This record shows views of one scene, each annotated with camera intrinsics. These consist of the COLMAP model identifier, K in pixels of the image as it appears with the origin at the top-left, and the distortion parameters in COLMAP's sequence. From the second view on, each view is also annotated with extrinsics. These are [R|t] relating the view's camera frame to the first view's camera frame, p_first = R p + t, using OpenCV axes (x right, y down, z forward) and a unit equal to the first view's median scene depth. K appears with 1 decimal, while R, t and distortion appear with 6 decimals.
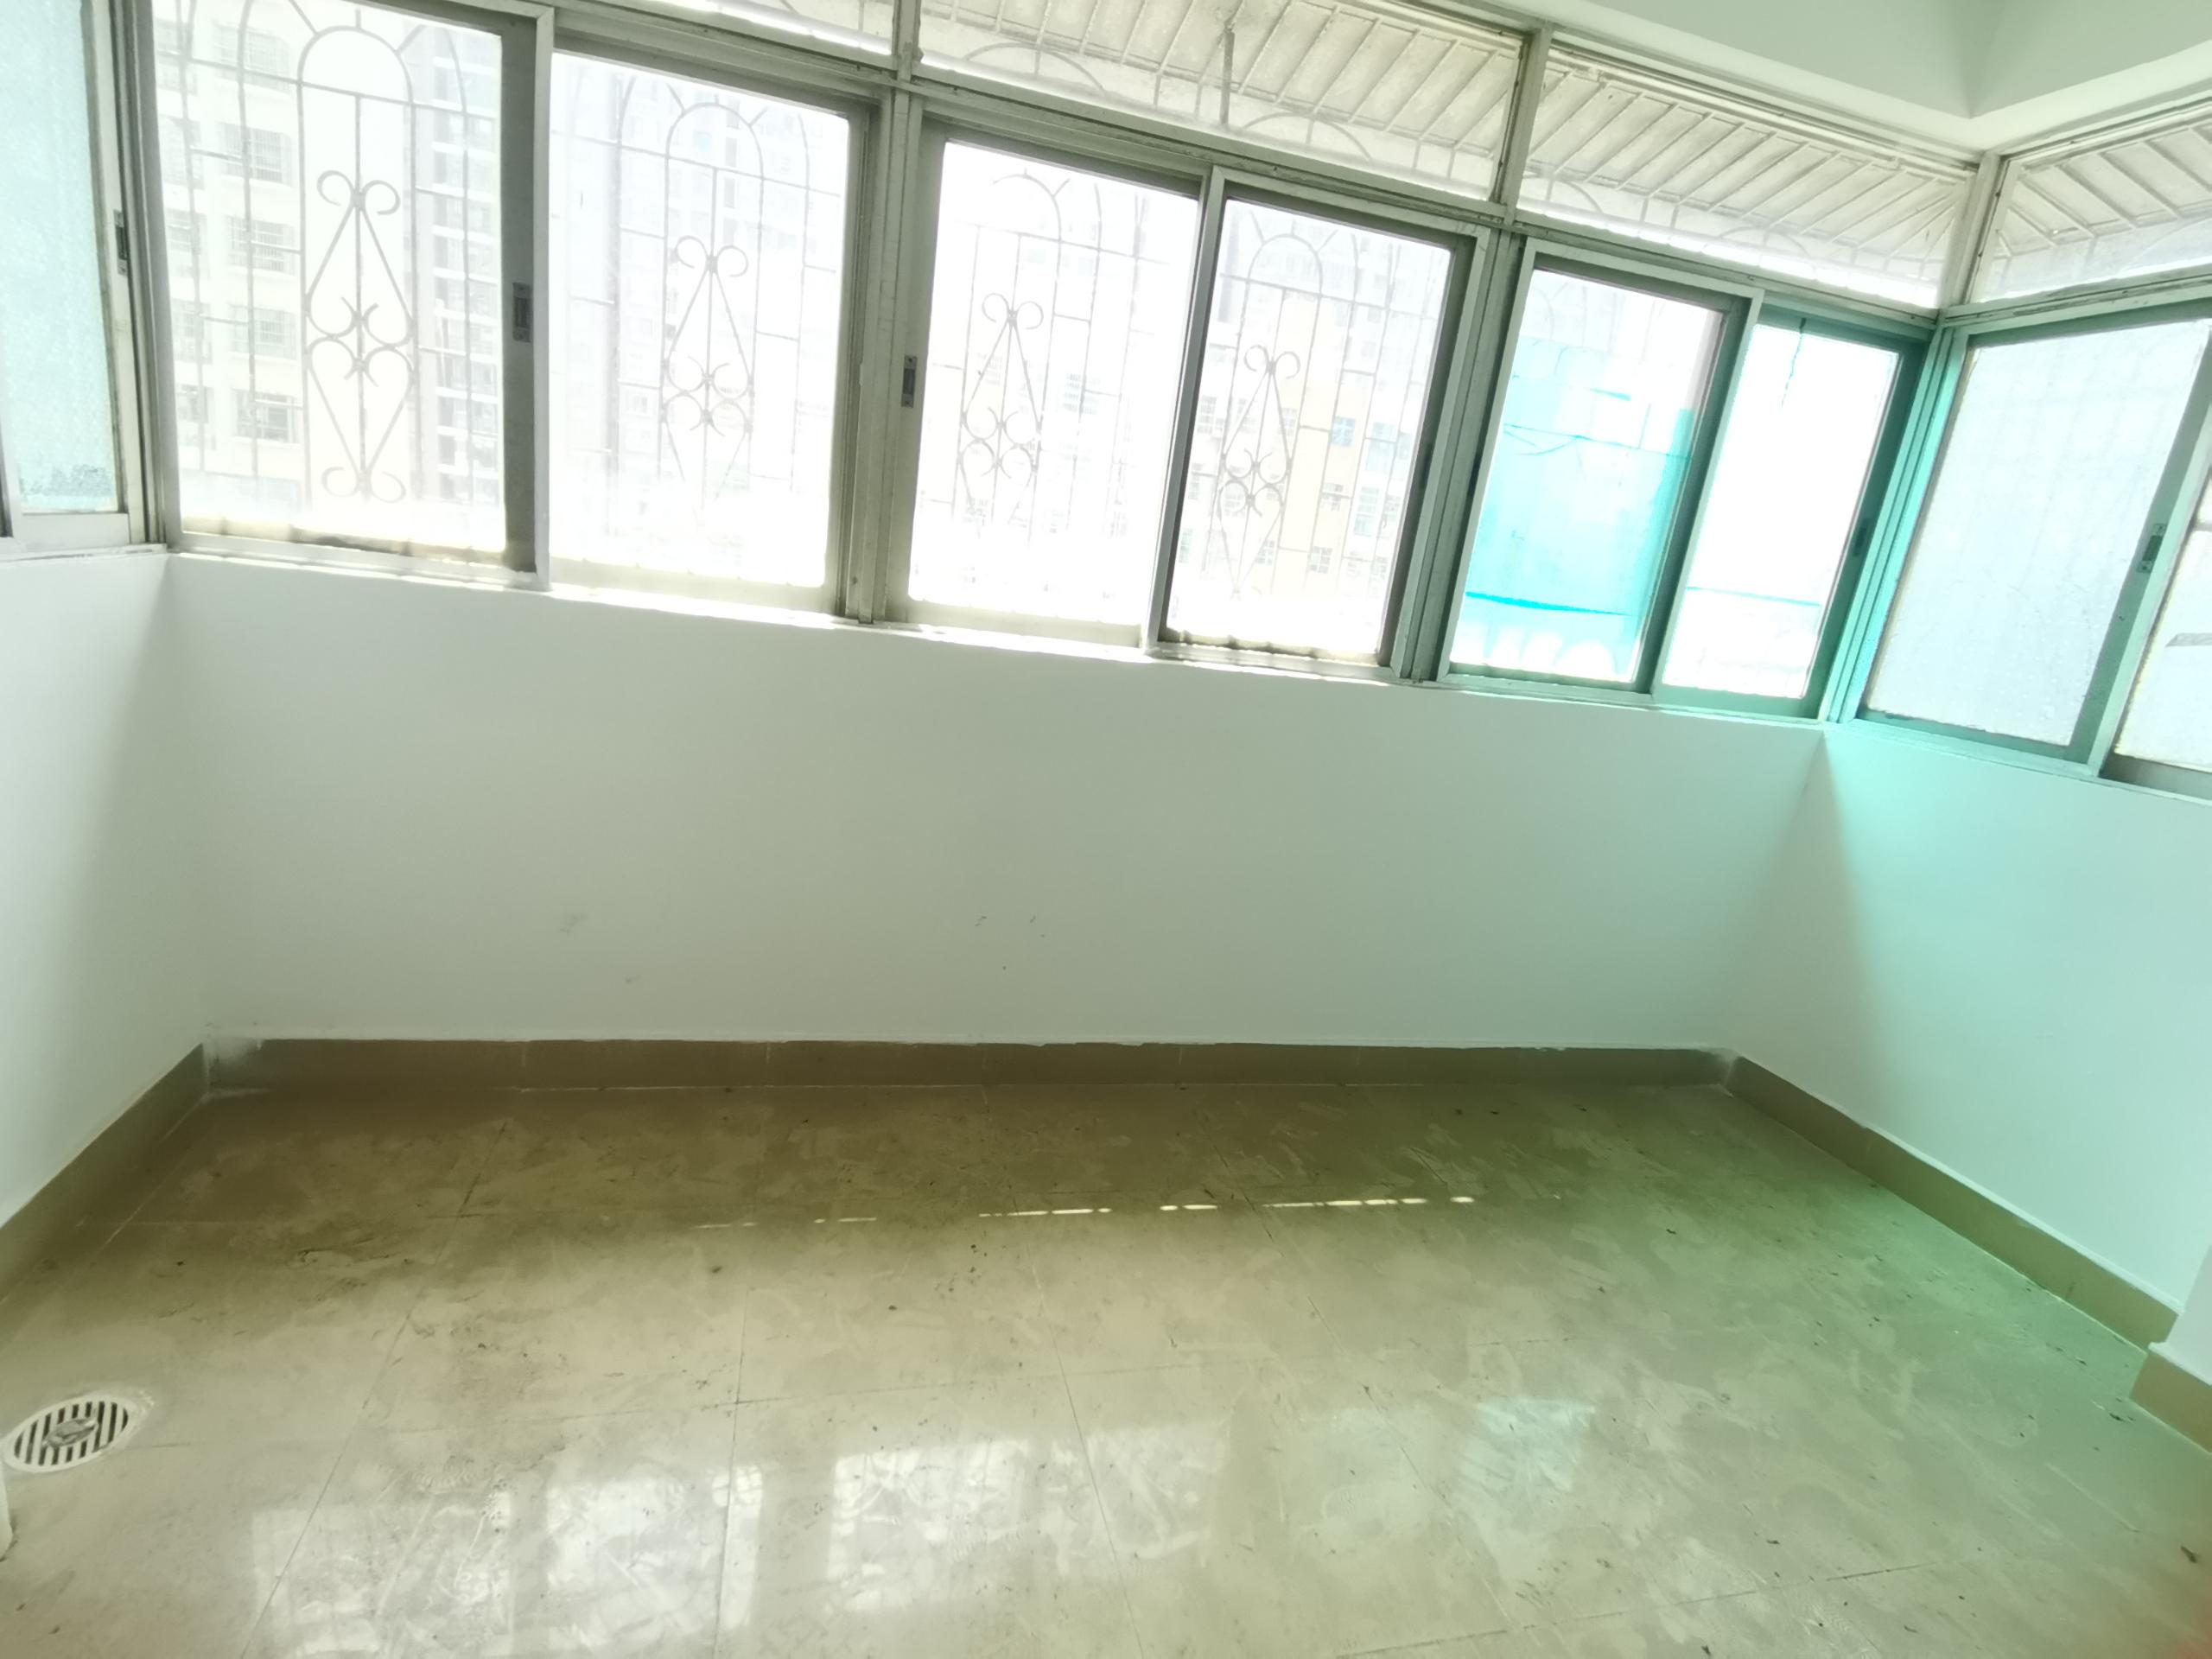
lens RADIAL K [[1125.8, 0, 1093.7], [0, 1125.8, 843.2], [0, 0, 1]] dist [0.017002, -0.013341]
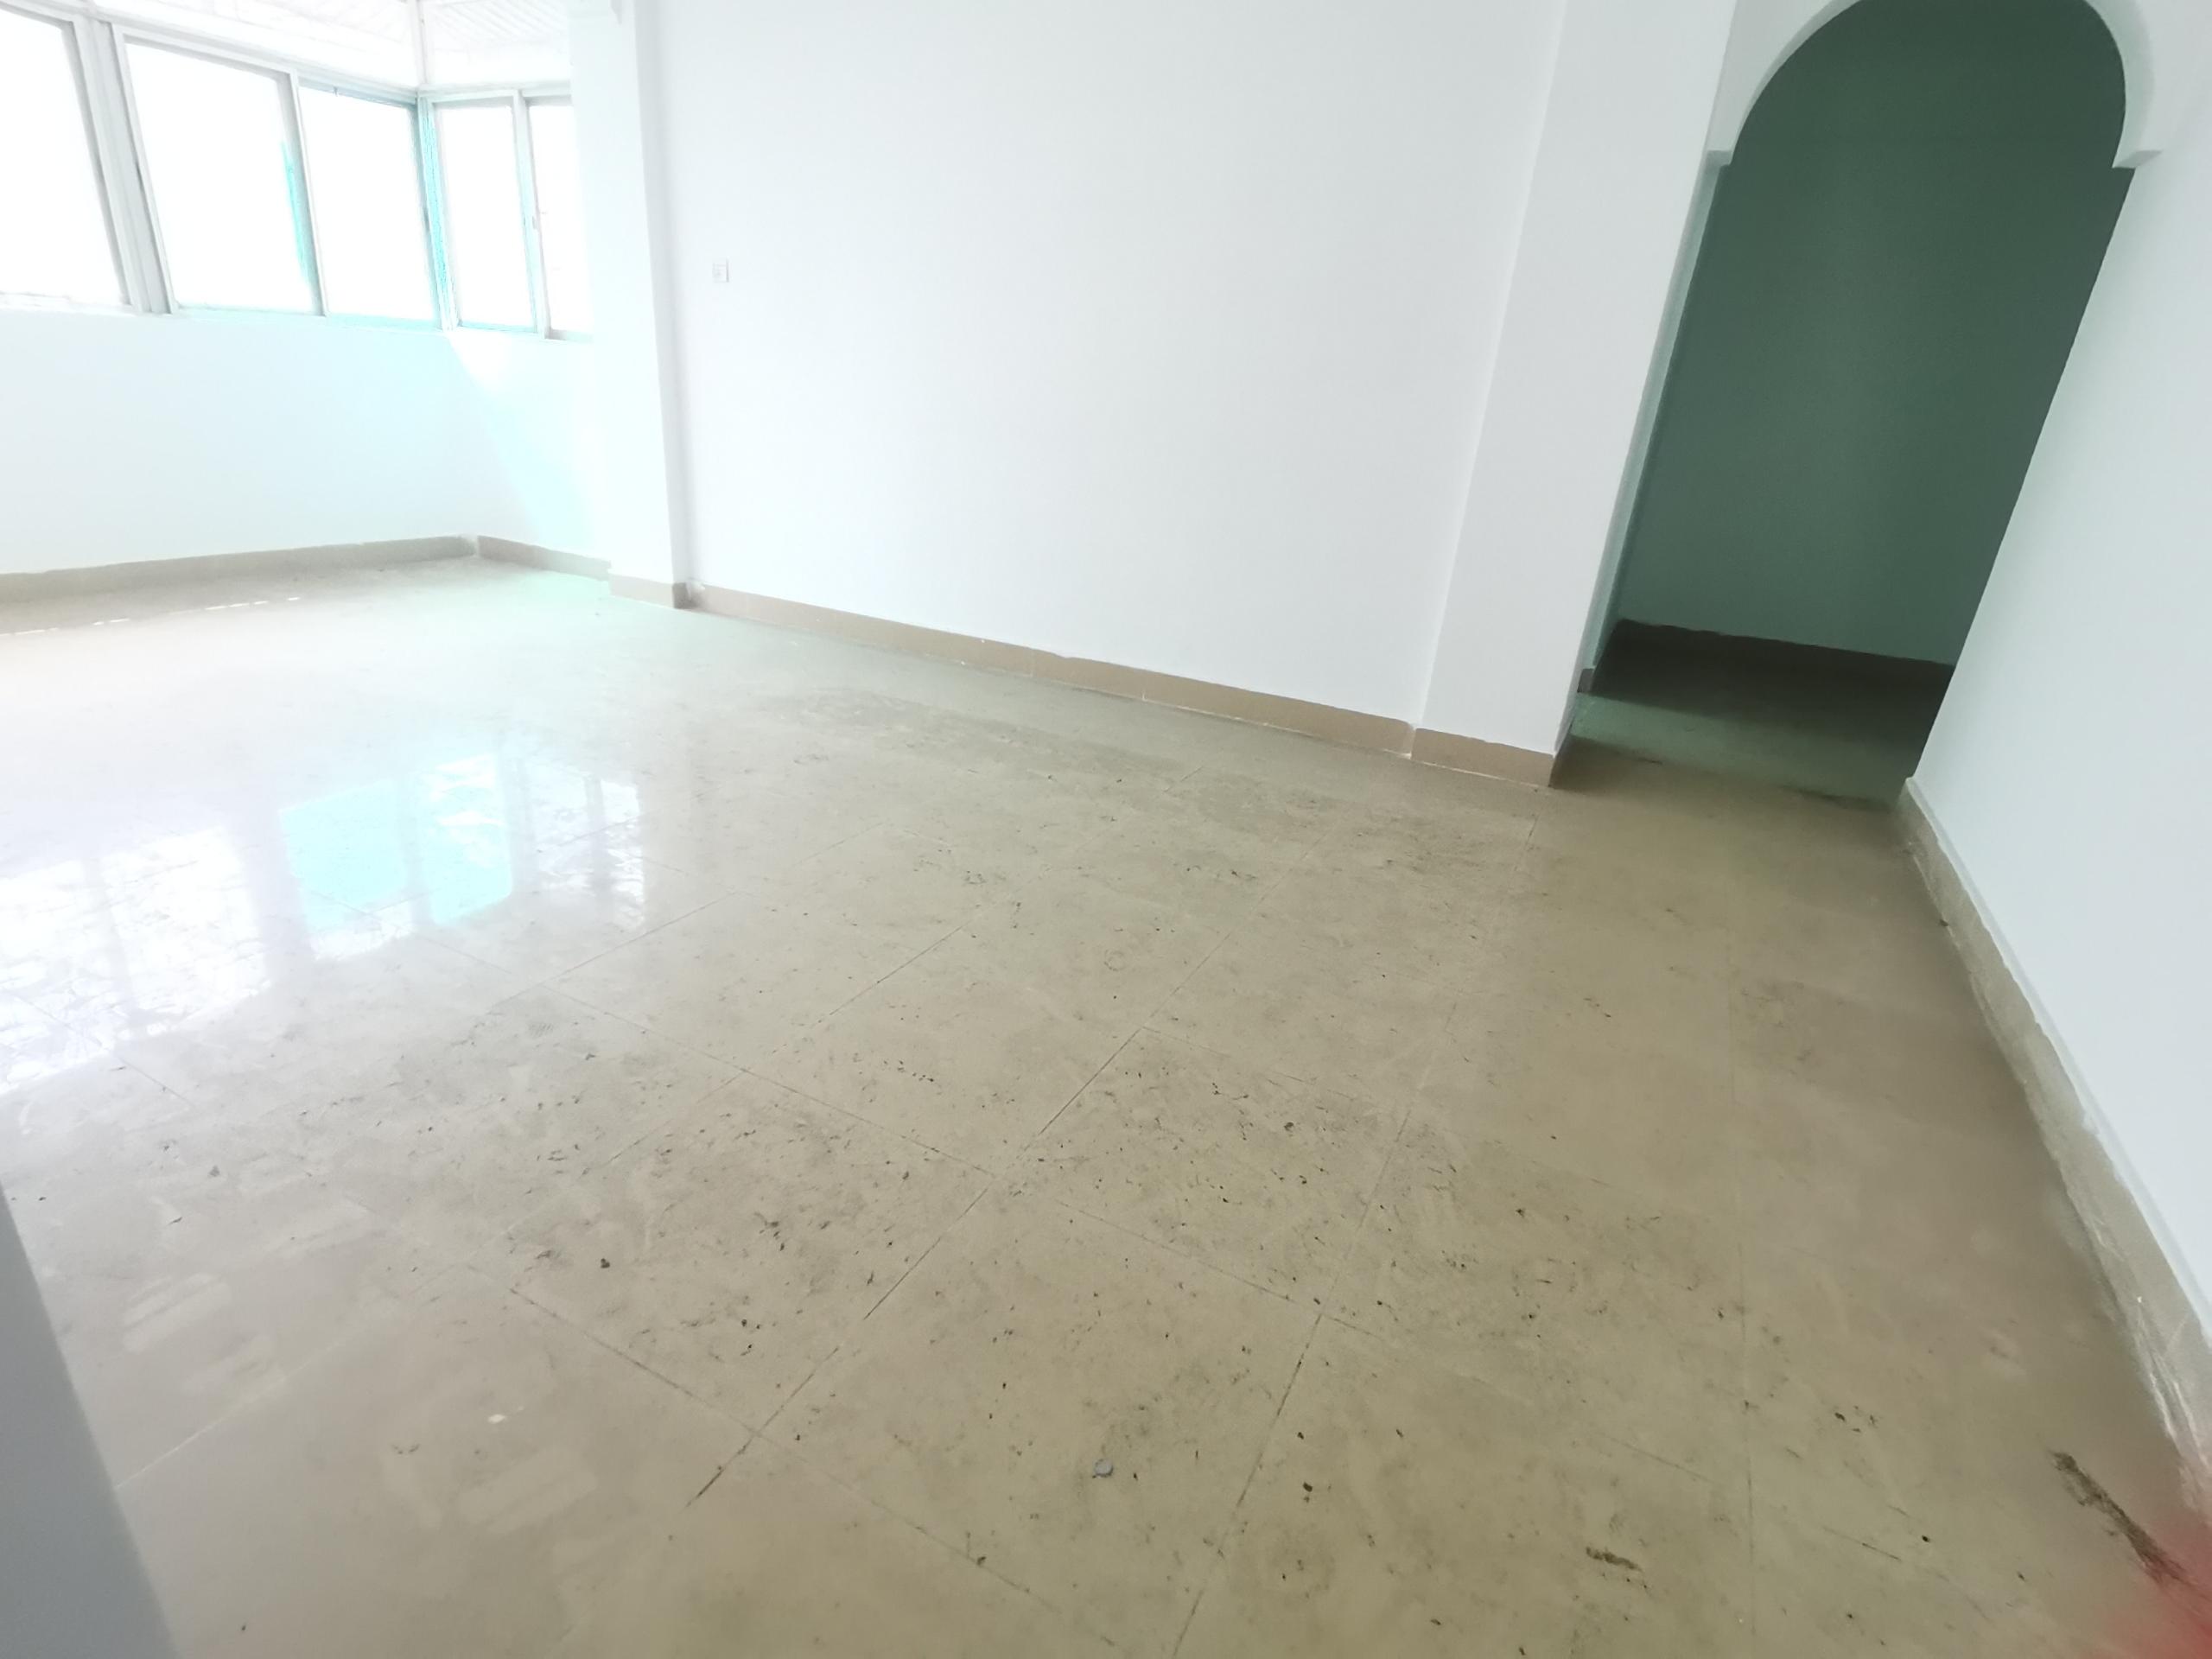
lens RADIAL K [[1125.8, 0, 1153.4], [0, 1125.8, 835.7], [0, 0, 1]] dist [0.017002, -0.013341]
pose [[0.632632, -0.356603, 0.687467, -0.207905], [0.202514, 0.932968, 0.297589, 0.393242], [-0.747505, -0.049042, 0.662443, -1.282636]]
